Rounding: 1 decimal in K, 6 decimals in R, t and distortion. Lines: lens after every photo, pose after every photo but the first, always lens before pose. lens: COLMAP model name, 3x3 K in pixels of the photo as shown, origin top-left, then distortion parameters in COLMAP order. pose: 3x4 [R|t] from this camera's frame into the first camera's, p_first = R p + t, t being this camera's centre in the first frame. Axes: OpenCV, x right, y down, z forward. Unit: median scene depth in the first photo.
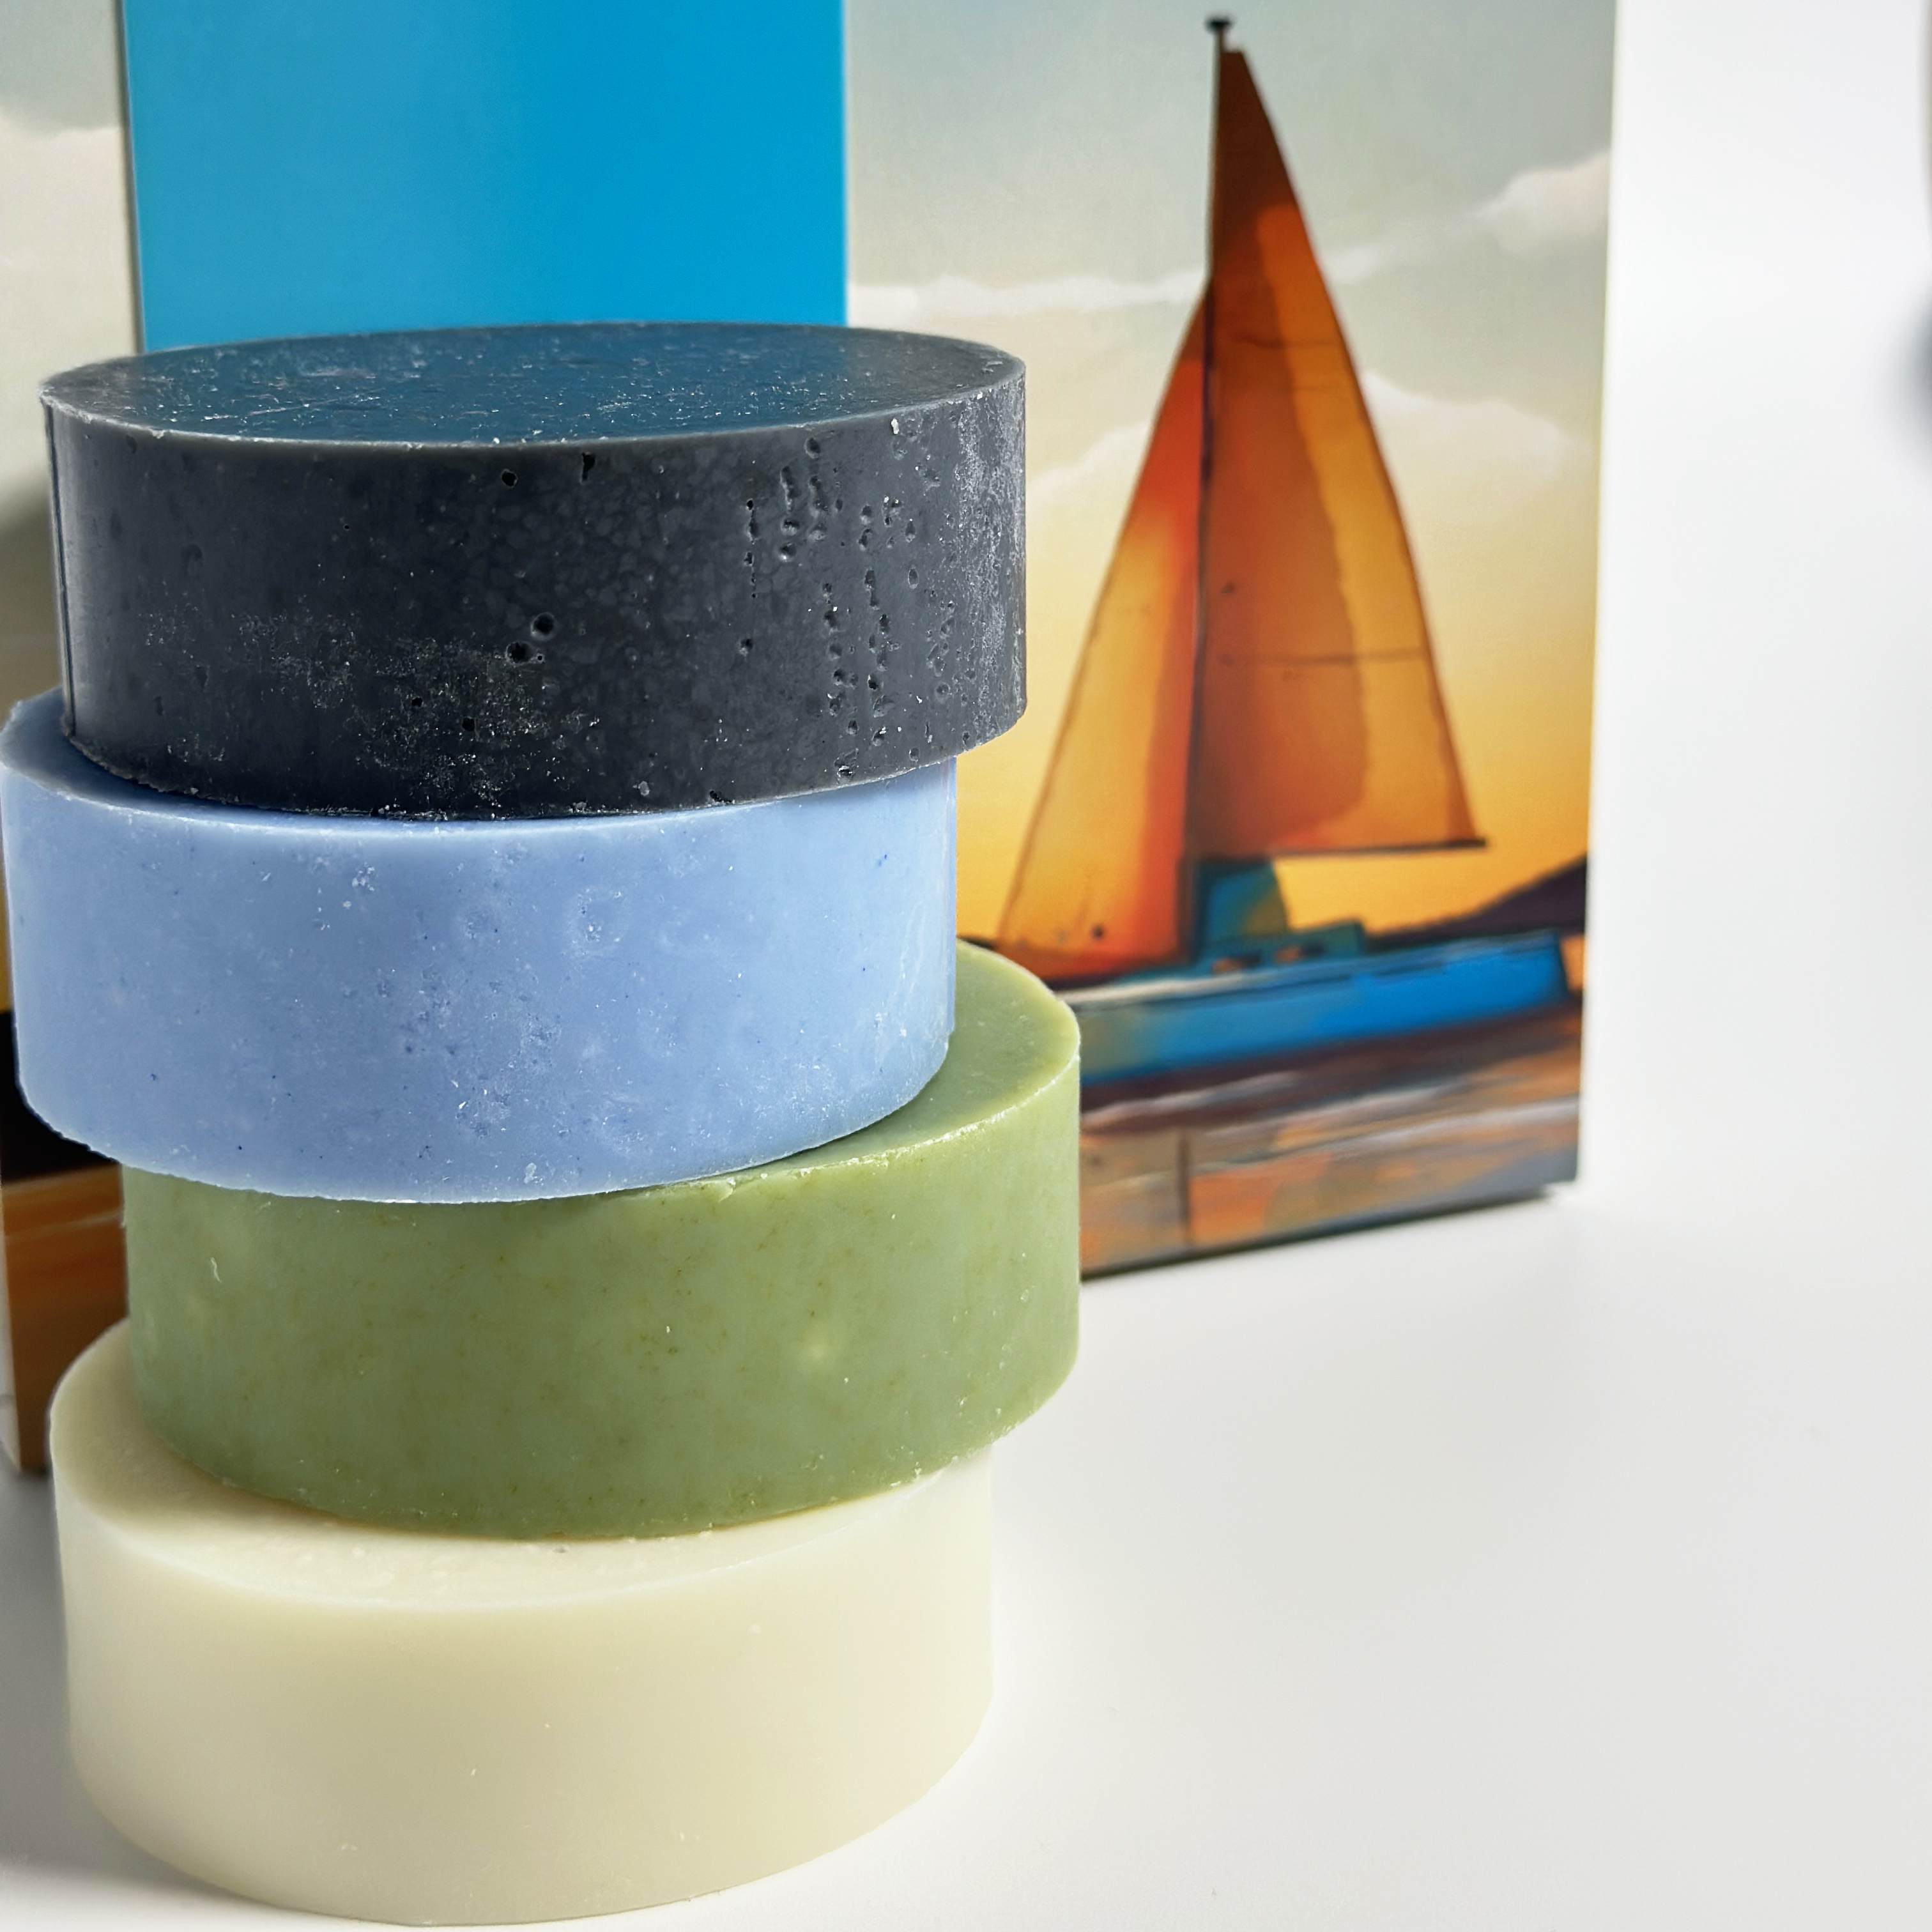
lens RADIAL K [[3726.0, 0, 962.5], [0, 3726.0, 782.4], [0, 0, 1]] dist [0.146591, 0.000000]
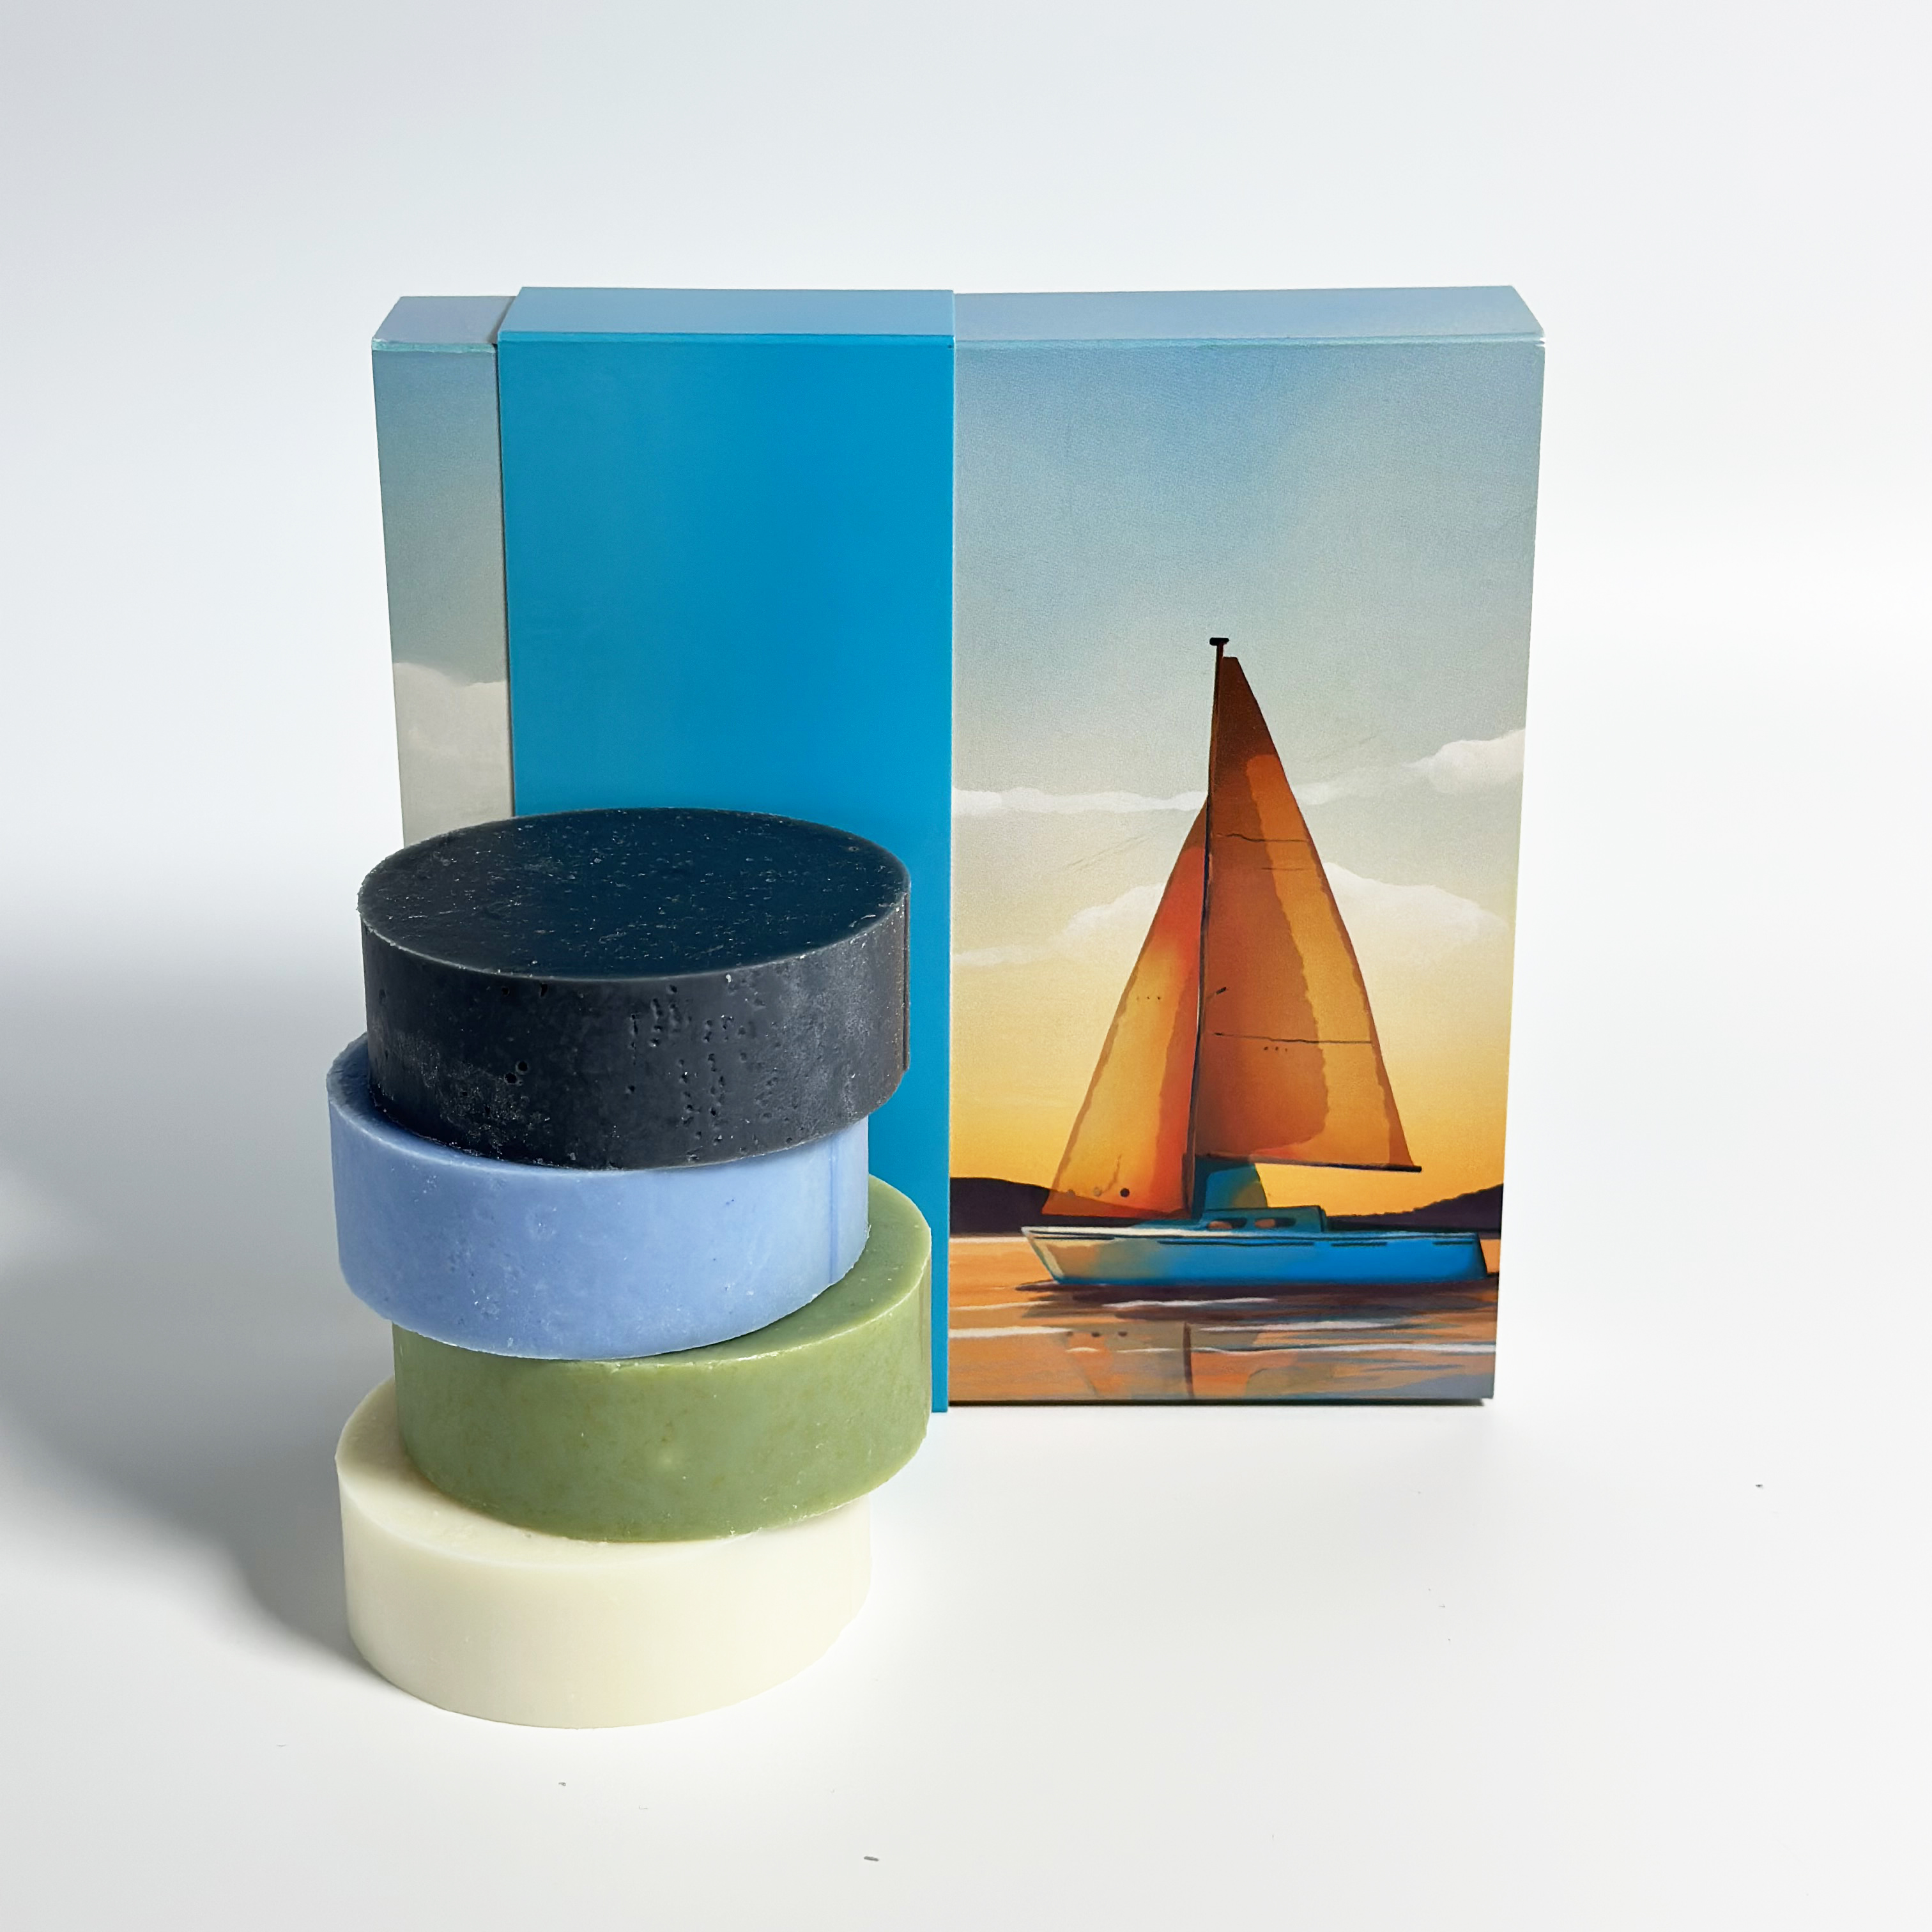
lens RADIAL K [[3726.0, 0, 968.8], [0, 3726.0, 971.3], [0, 0, 1]] dist [0.146591, 0.000000]
pose [[0.910181, 0.152813, -0.384992, 0.583255], [-0.106187, 0.984481, 0.139722, -0.270832], [0.400368, -0.086291, 0.912282, -0.449397]]
